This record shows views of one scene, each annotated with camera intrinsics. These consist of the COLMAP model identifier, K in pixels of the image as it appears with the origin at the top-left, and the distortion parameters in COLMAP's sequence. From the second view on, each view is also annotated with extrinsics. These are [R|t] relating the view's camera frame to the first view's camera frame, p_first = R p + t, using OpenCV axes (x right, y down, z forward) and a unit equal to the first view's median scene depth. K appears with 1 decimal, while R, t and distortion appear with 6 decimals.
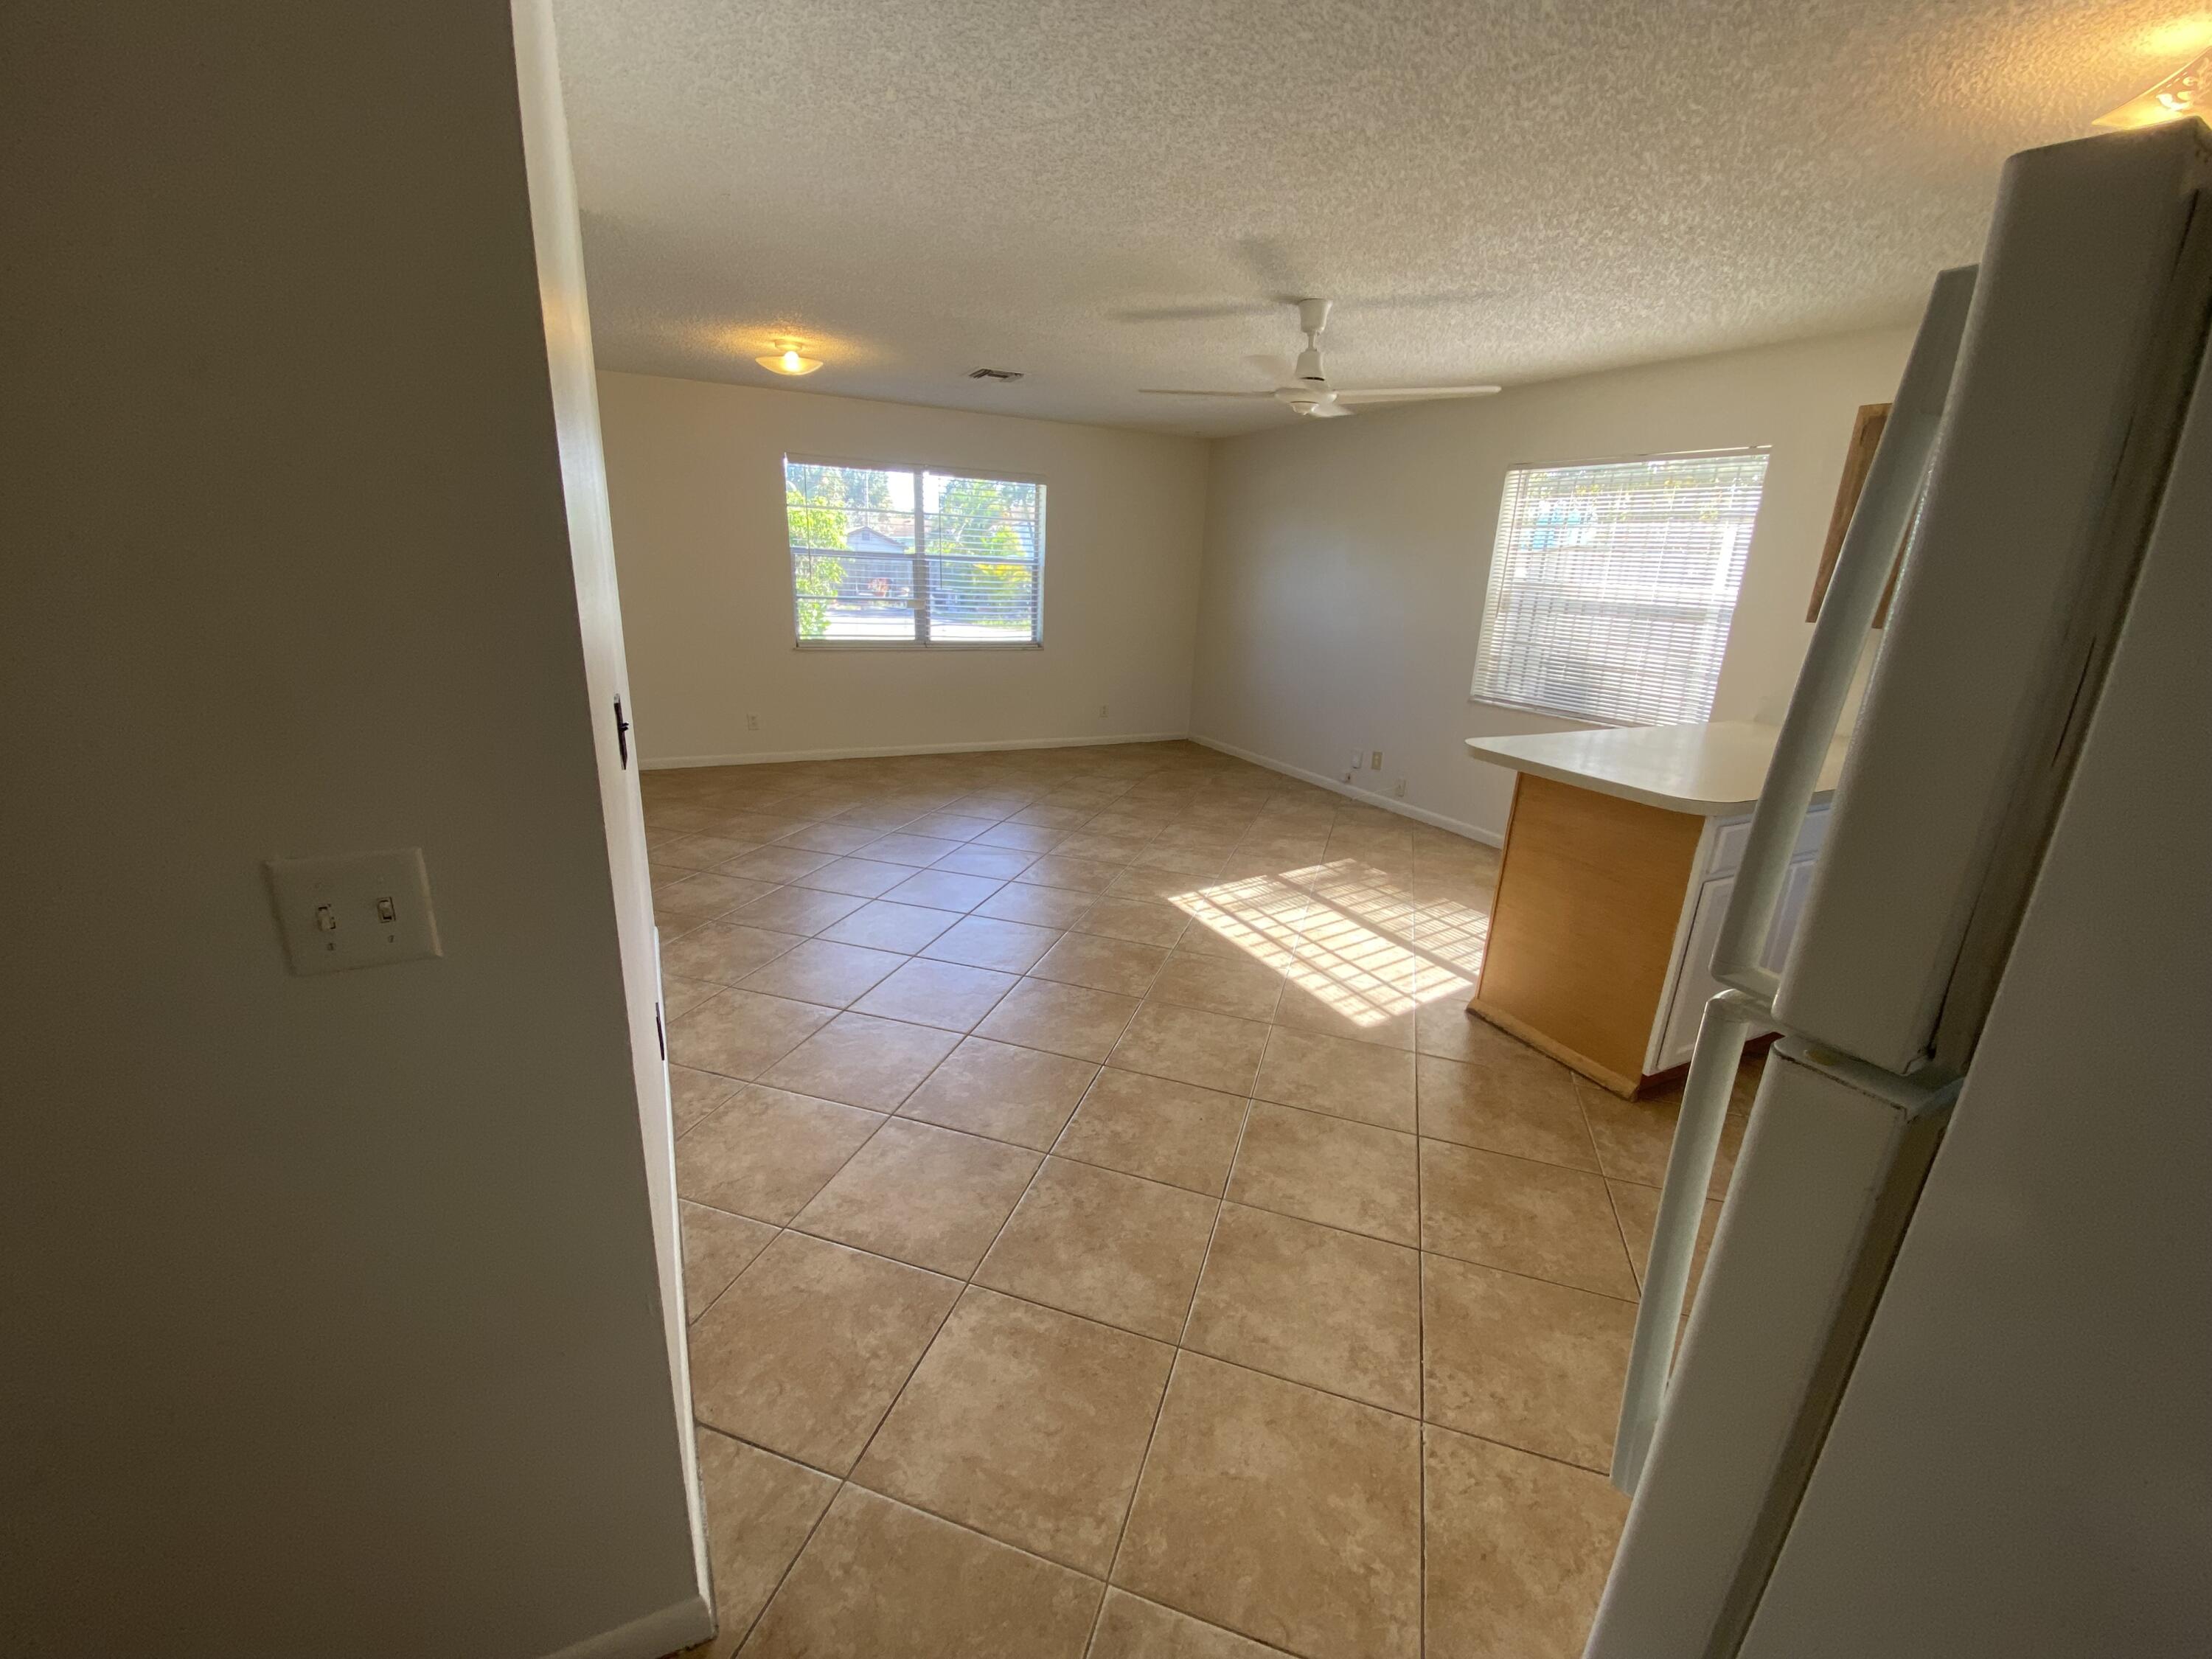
lens RADIAL K [[898.2, 0, 1106.0], [0, 898.2, 829.5], [0, 0, 1]] dist [0.020908, -0.020486]
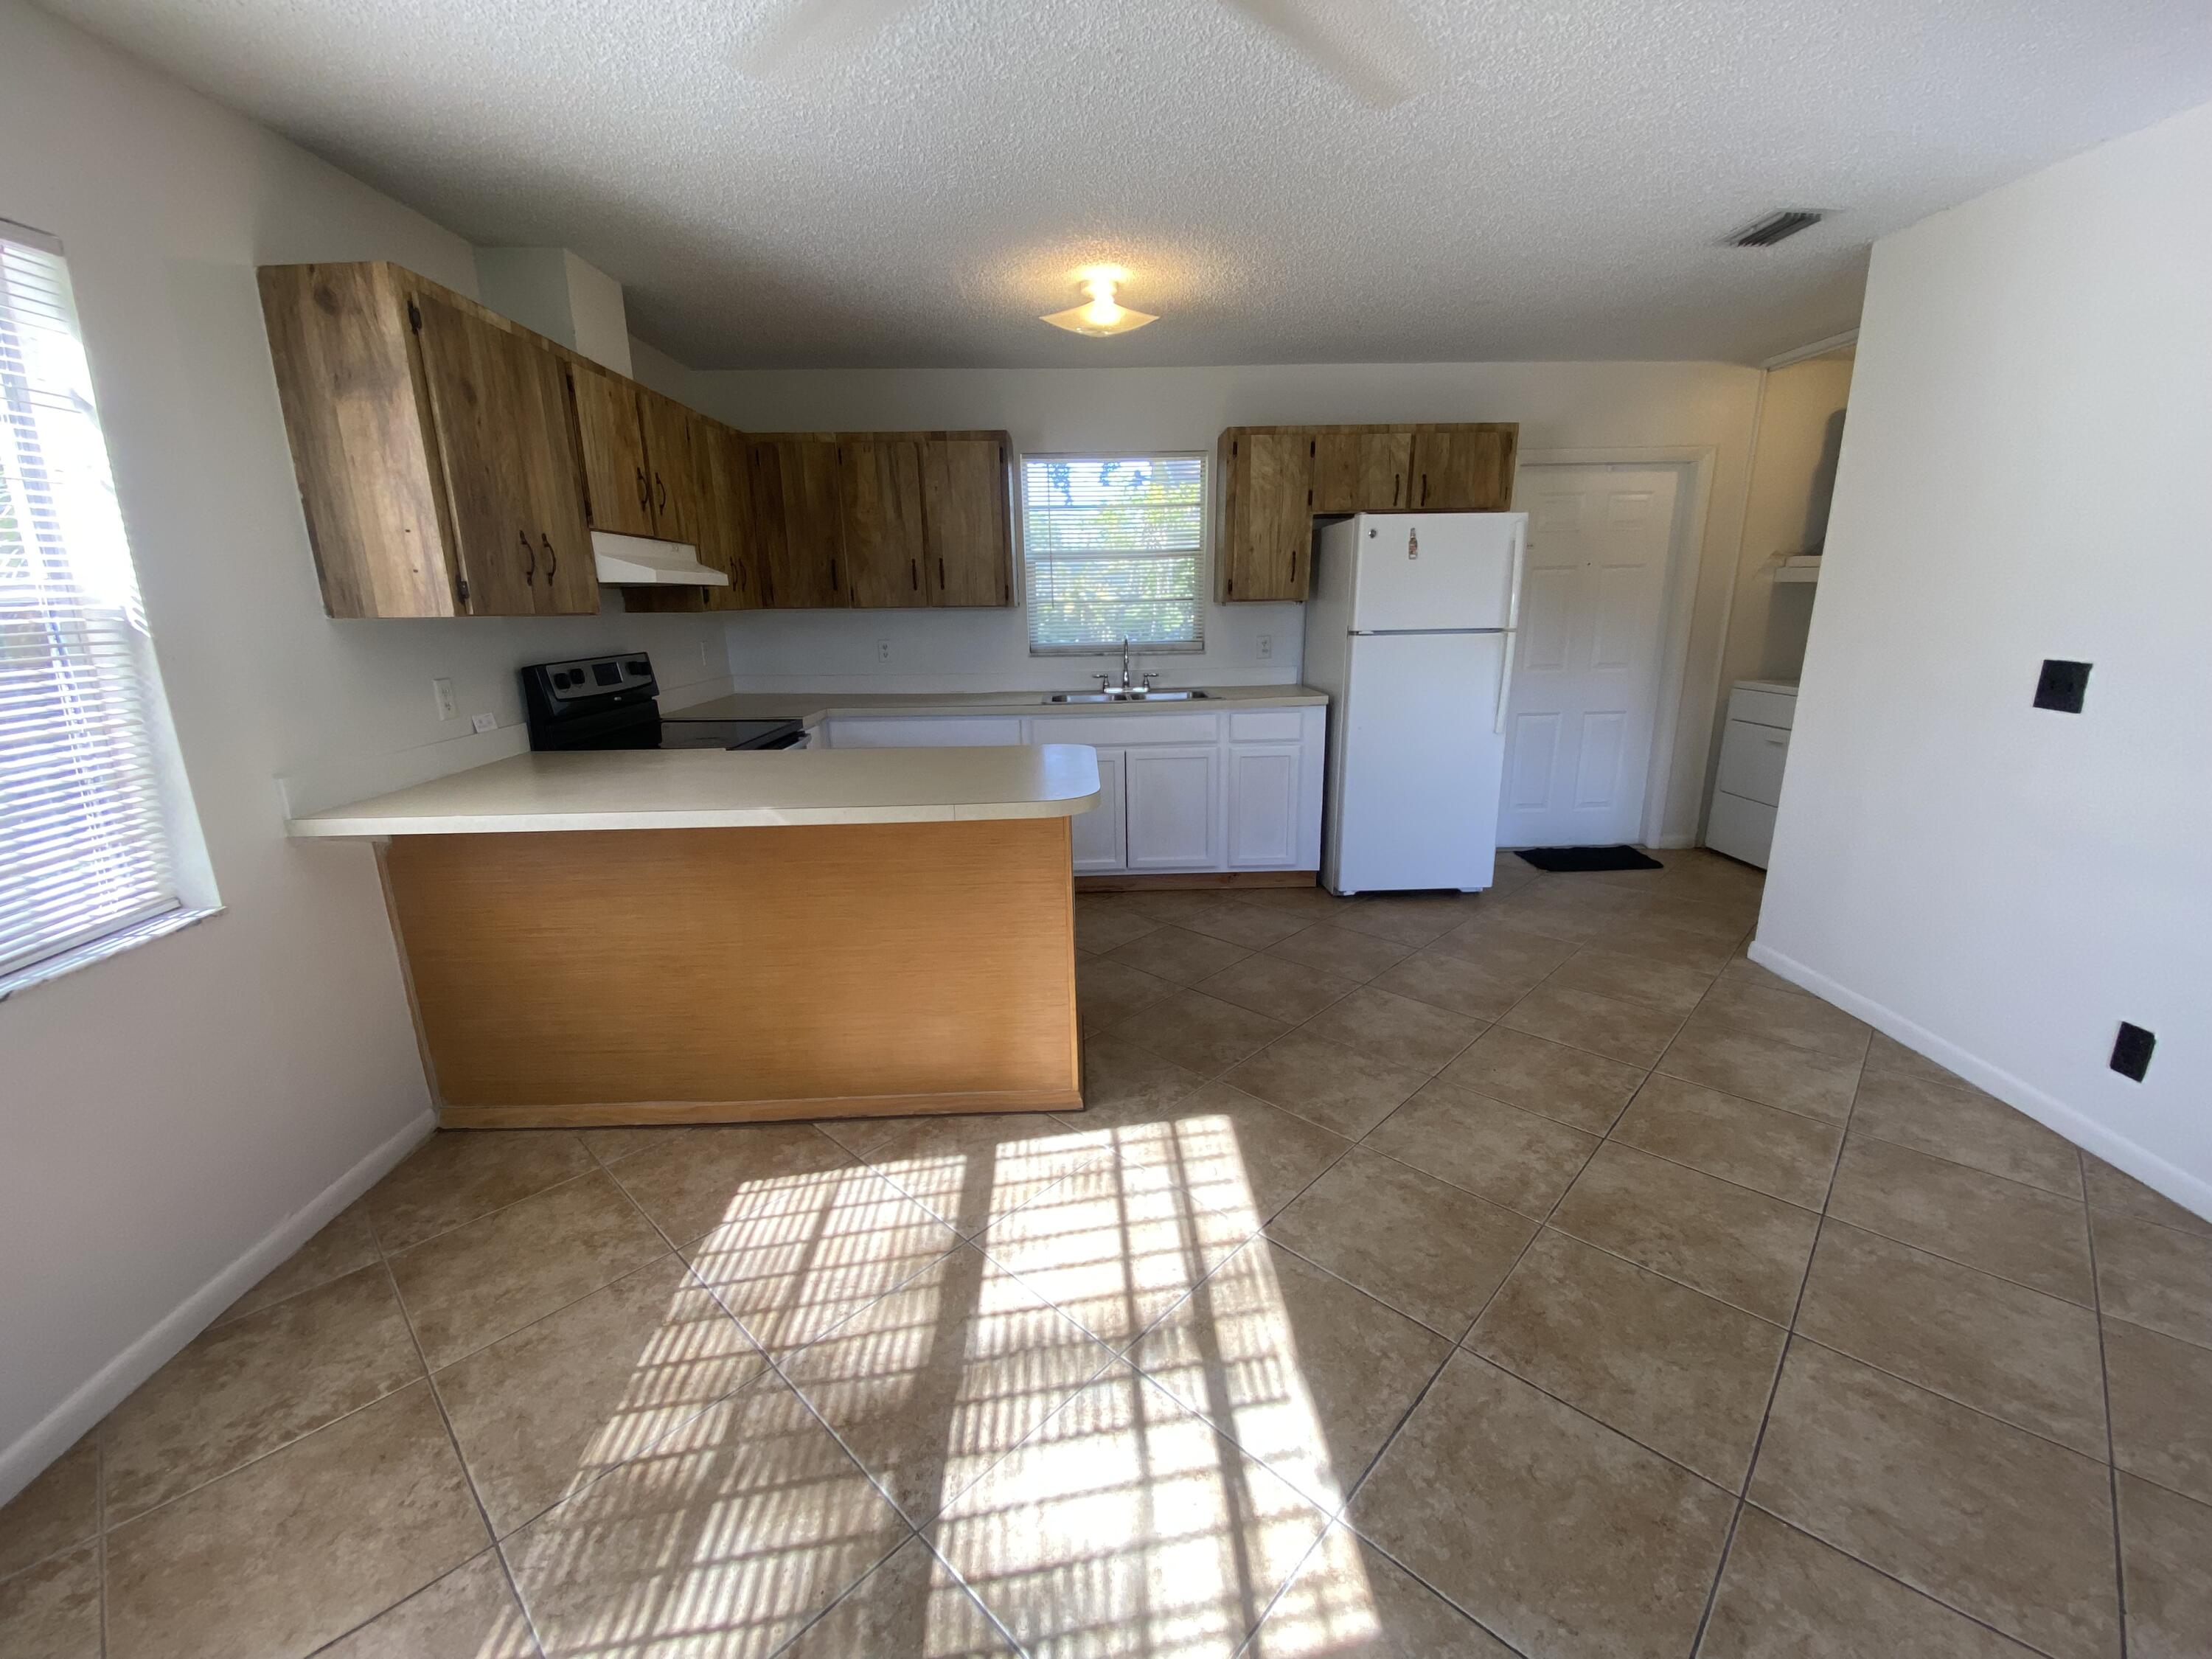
lens RADIAL K [[898.2, 0, 1106.0], [0, 898.2, 829.5], [0, 0, 1]] dist [0.020908, -0.020486]
pose [[-0.901541, -0.136916, 0.410460, 0.099585], [0.102347, 0.854222, 0.509736, -0.423985], [-0.420414, 0.501557, -0.756103, 1.526960]]
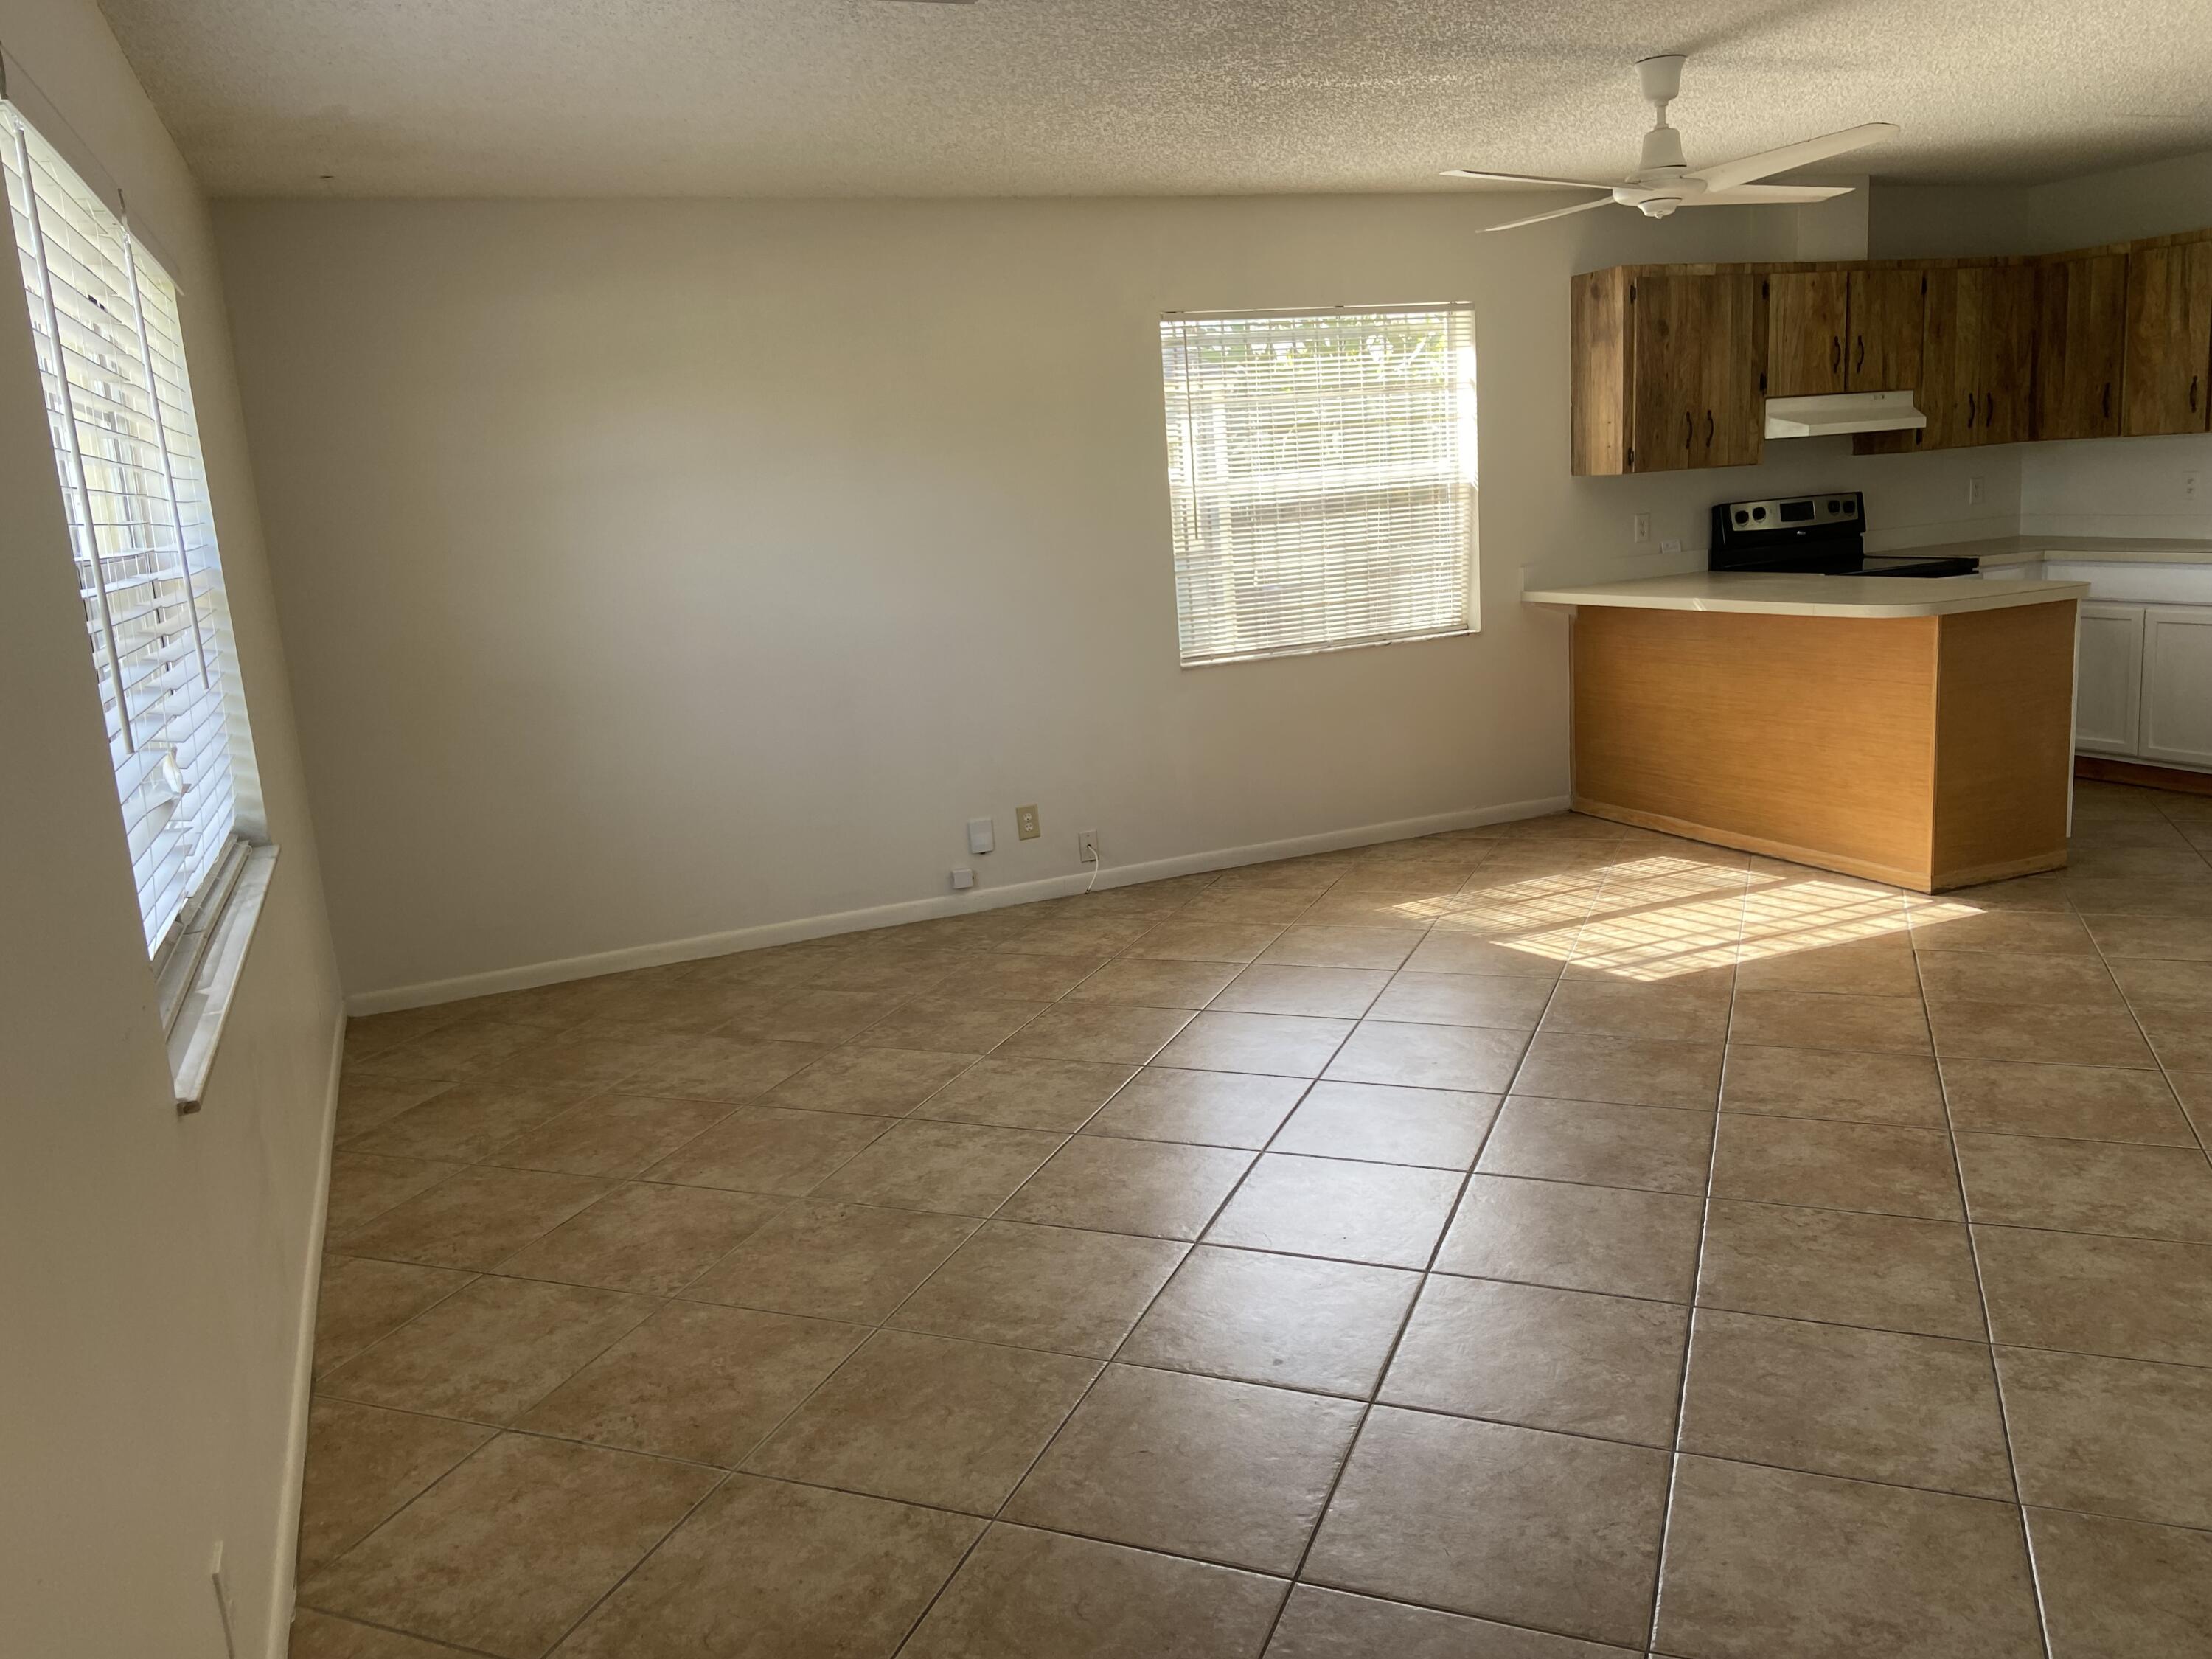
lens RADIAL K [[1663.2, 0, 1105.9], [0, 1663.2, 809.7], [0, 0, 1]] dist [0.152265, -0.194166]
pose [[0.069519, -0.238556, 0.968637, -1.335446], [0.354461, 0.913531, 0.199545, -0.527486], [-0.932483, 0.329472, 0.148066, 1.553844]]
